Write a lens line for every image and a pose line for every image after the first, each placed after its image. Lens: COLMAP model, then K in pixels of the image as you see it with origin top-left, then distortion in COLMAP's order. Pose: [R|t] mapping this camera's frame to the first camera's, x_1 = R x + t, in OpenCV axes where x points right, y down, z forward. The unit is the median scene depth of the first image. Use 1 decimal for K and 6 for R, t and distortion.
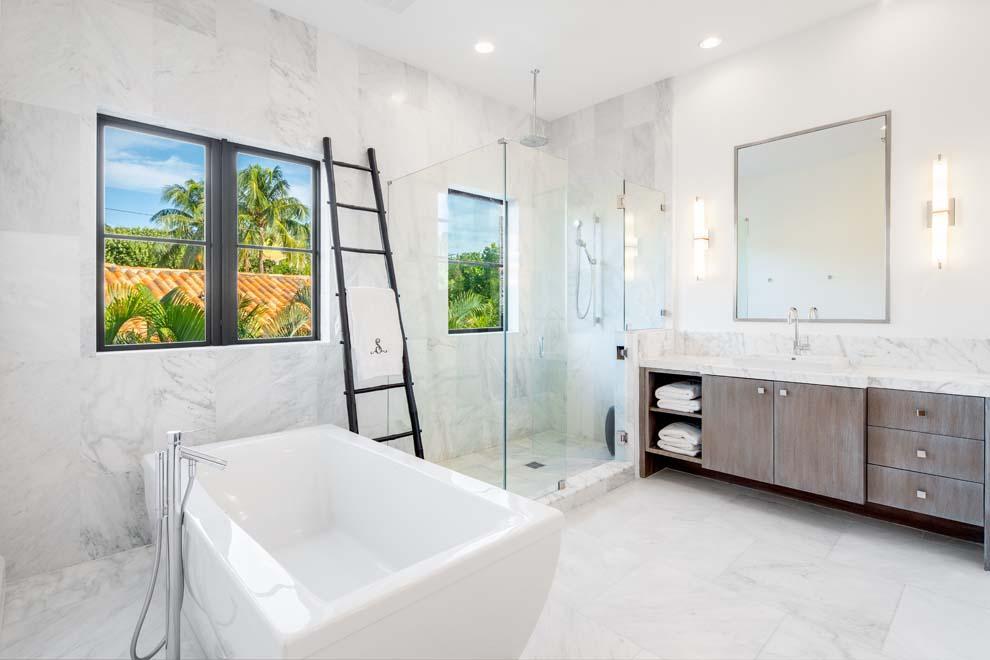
lens RADIAL K [[486.1, 0, 480.7], [0, 486.1, 307.6], [0, 0, 1]] dist [-0.000745, 0.000551]
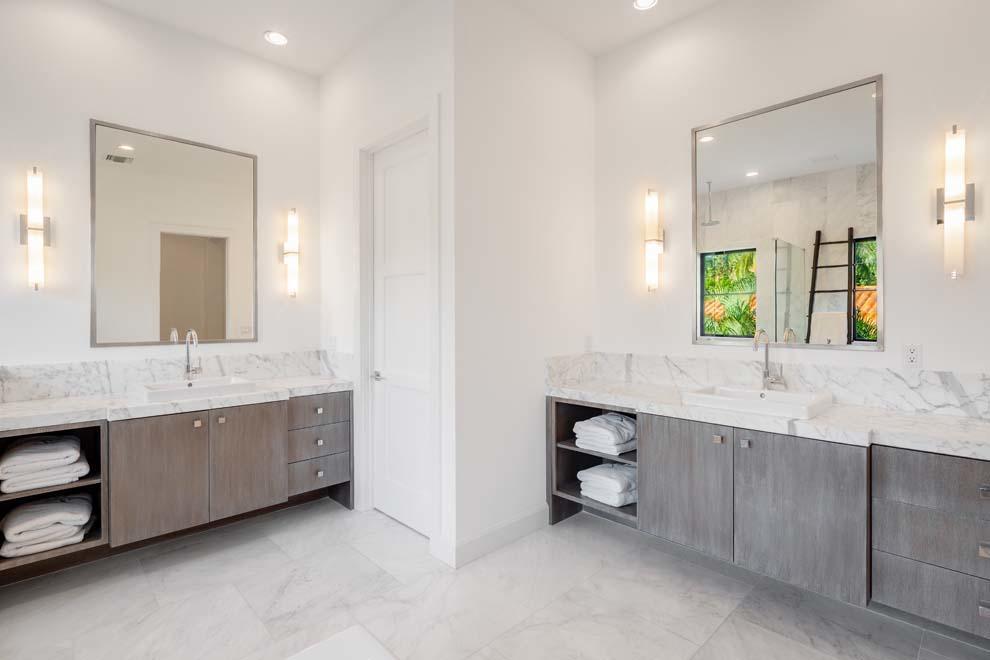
lens RADIAL K [[483.8, 0, 493.6], [0, 483.8, 326.2], [0, 0, 1]] dist [-0.000993, -0.002115]
pose [[-0.024635, -0.005815, 0.999680, -0.308796], [0.004339, 0.999973, 0.005923, -0.008441], [-0.999687, 0.004484, -0.024609, 0.469914]]
